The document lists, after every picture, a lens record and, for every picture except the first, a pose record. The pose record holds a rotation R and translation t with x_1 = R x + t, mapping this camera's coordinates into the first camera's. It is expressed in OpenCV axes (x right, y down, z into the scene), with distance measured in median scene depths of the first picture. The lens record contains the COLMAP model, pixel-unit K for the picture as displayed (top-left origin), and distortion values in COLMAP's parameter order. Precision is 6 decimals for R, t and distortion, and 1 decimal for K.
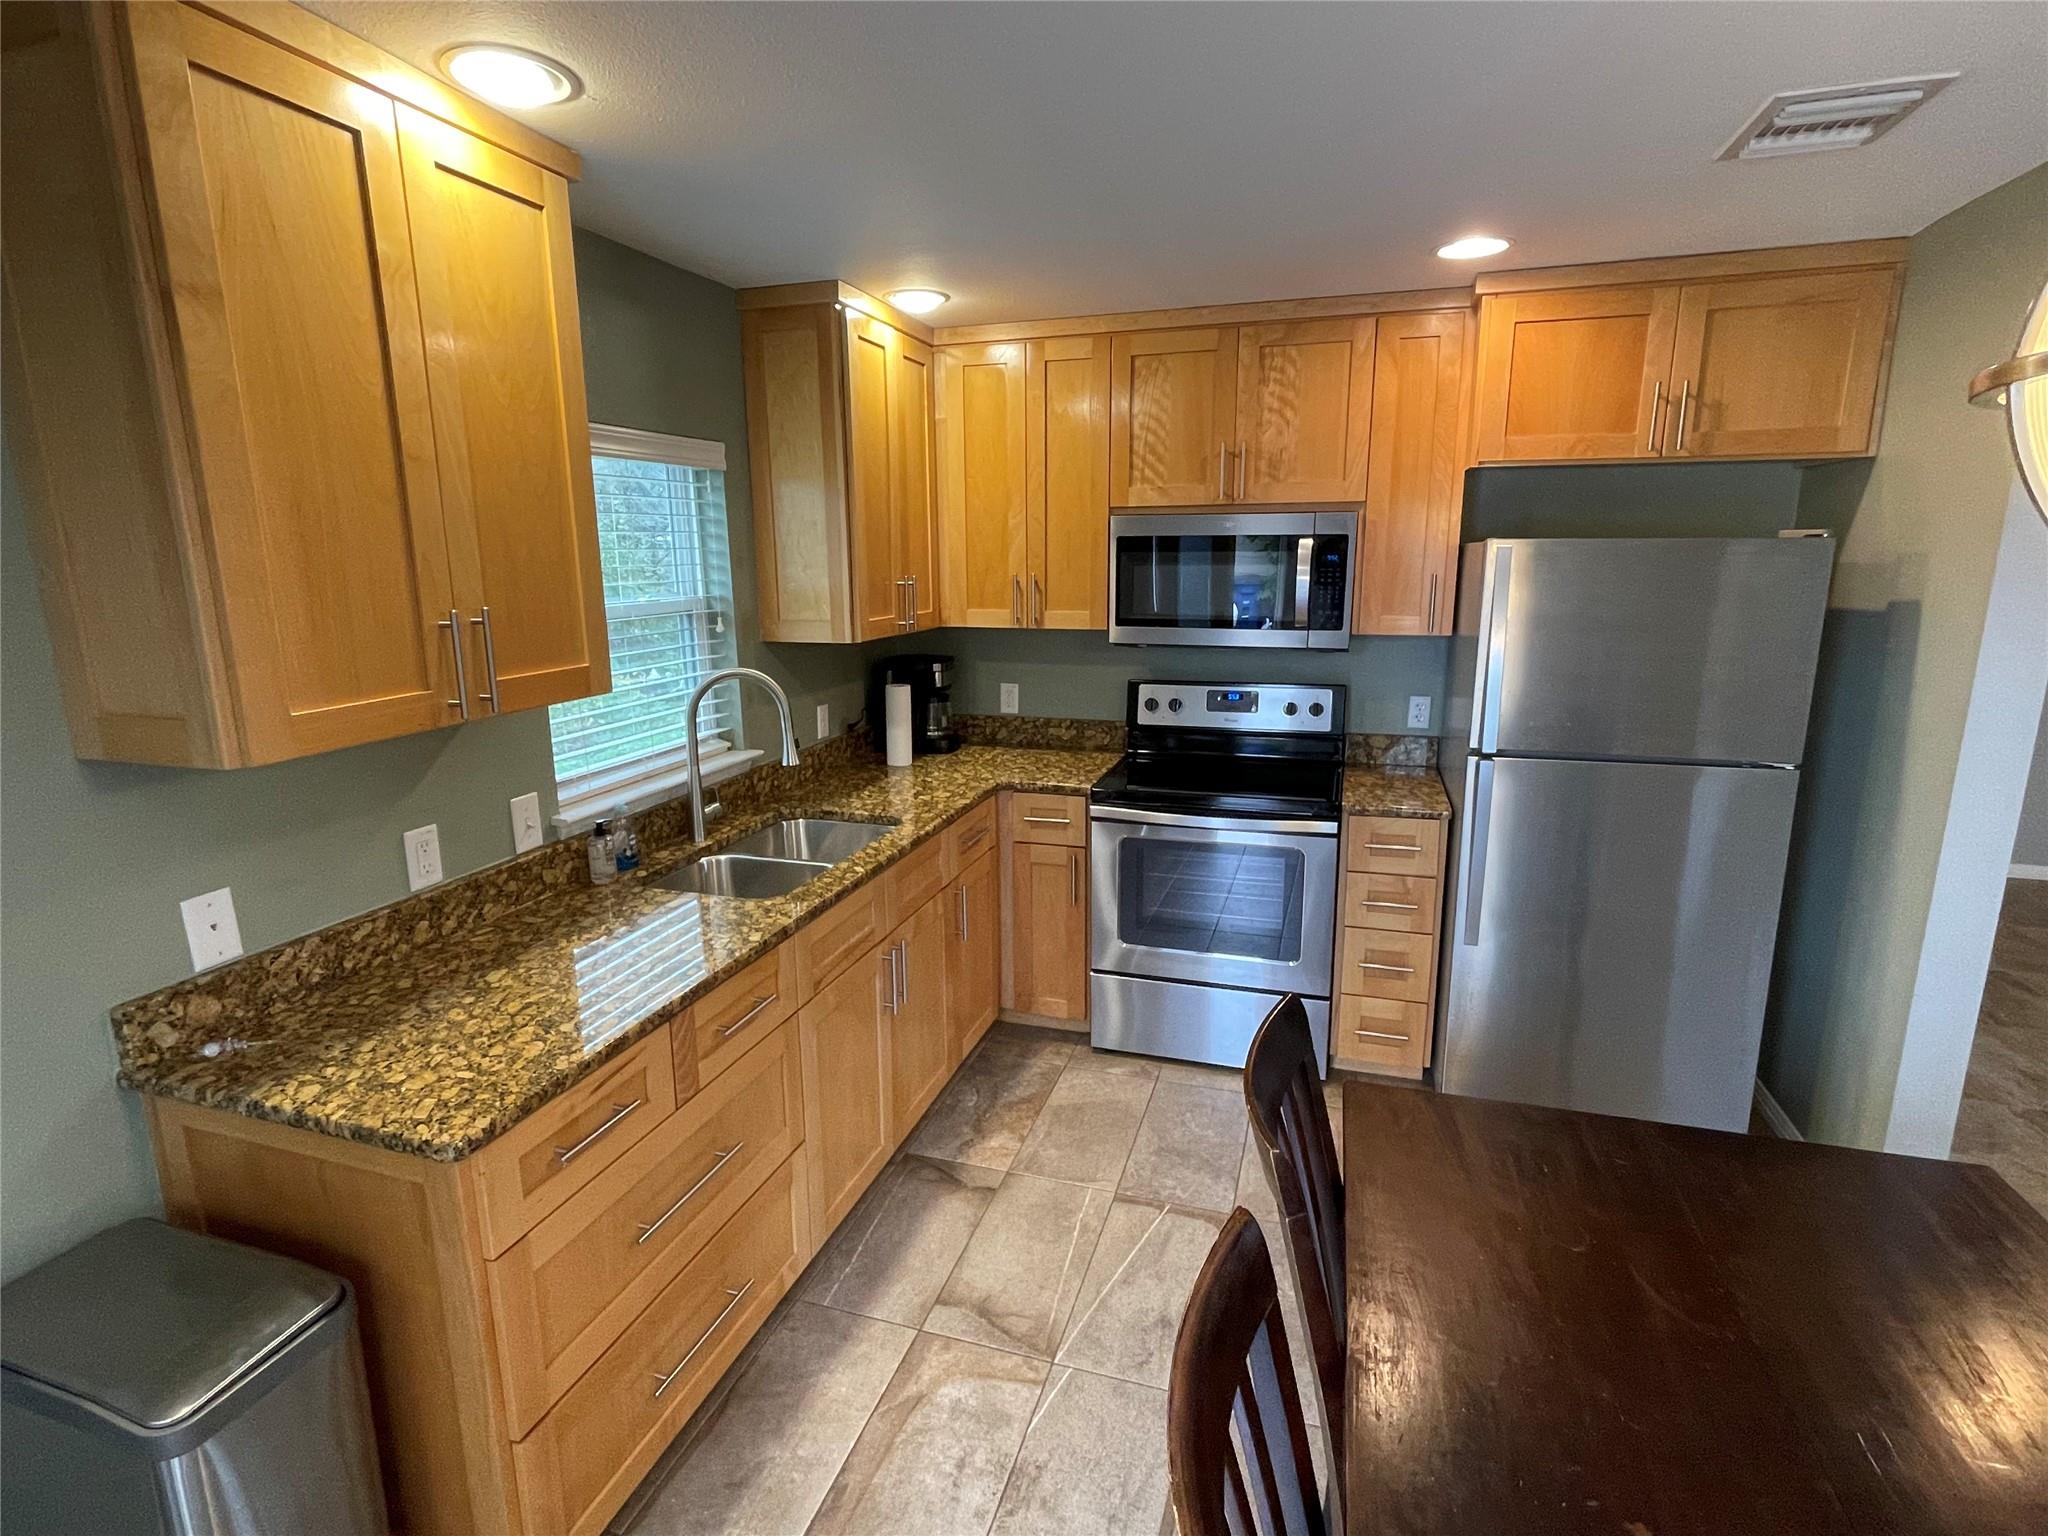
lens RADIAL K [[1022.9, 0, 1011.4], [0, 1022.9, 762.0], [0, 0, 1]] dist [-0.000710, 0.001323]
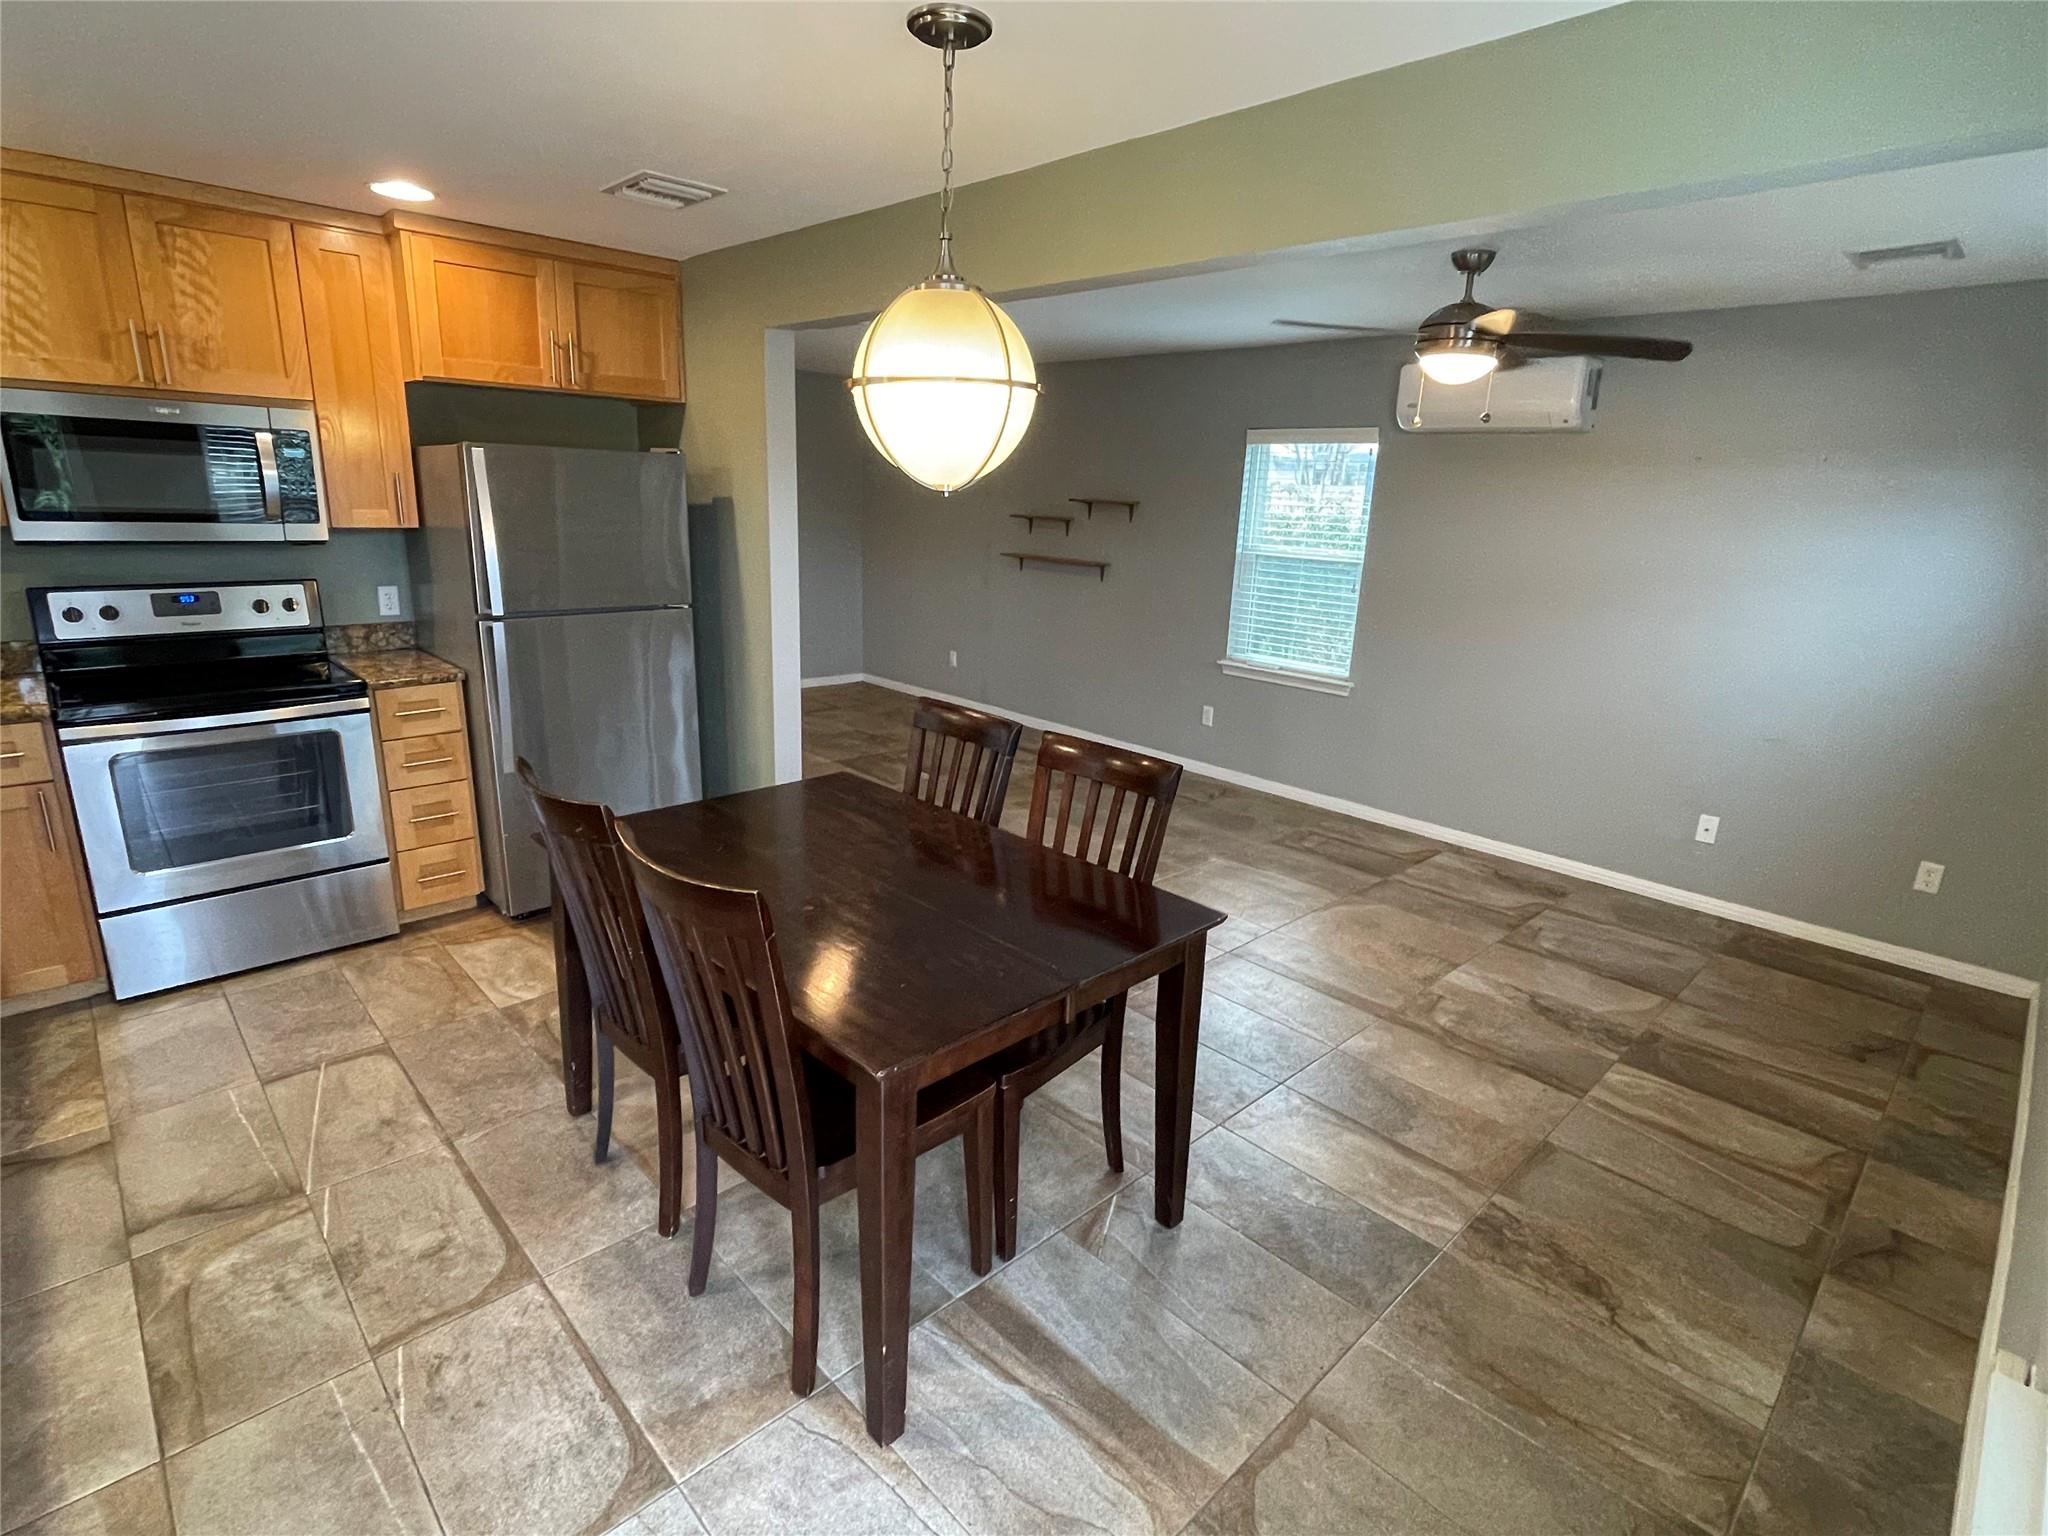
lens RADIAL K [[1022.9, 0, 1011.4], [0, 1022.9, 762.0], [0, 0, 1]] dist [-0.000710, 0.001323]
pose [[0.474064, -0.204662, 0.856374, -0.309093], [0.144253, 0.977522, 0.153760, 0.056980], [-0.868593, 0.050643, 0.492931, -0.144667]]
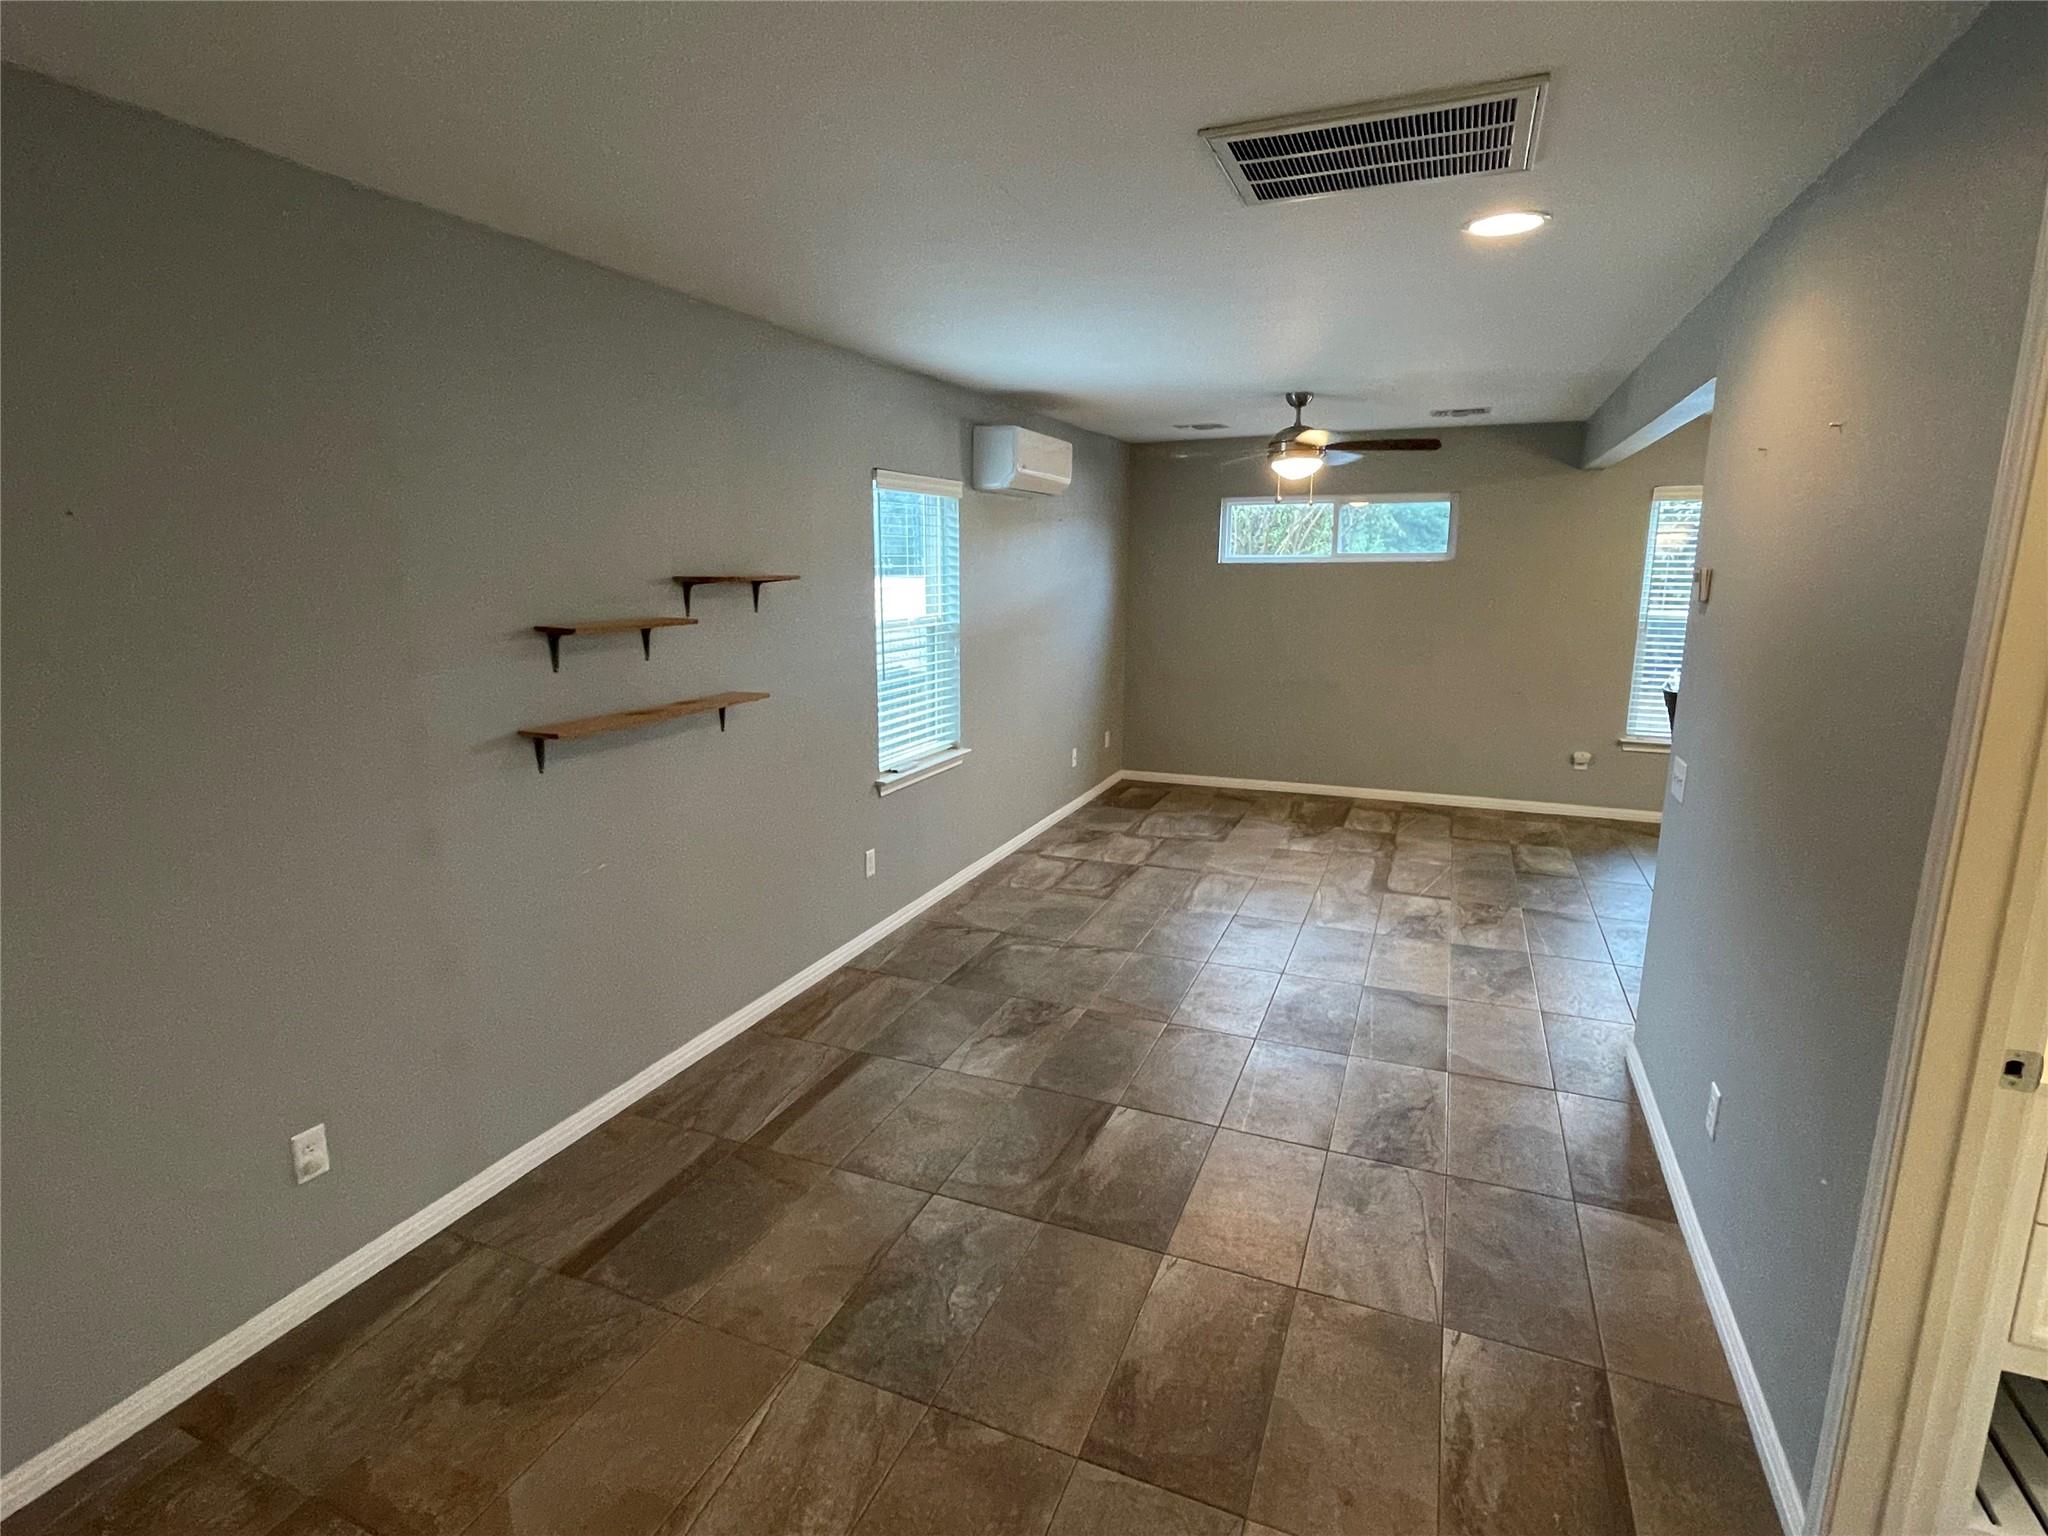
lens RADIAL K [[1022.9, 0, 1011.4], [0, 1022.9, 762.0], [0, 0, 1]] dist [-0.000710, 0.001323]
pose [[-0.996096, -0.010940, 0.087600, 1.263149], [0.024936, 0.917015, 0.398073, -0.350844], [-0.084685, 0.398703, -0.913162, 1.700302]]
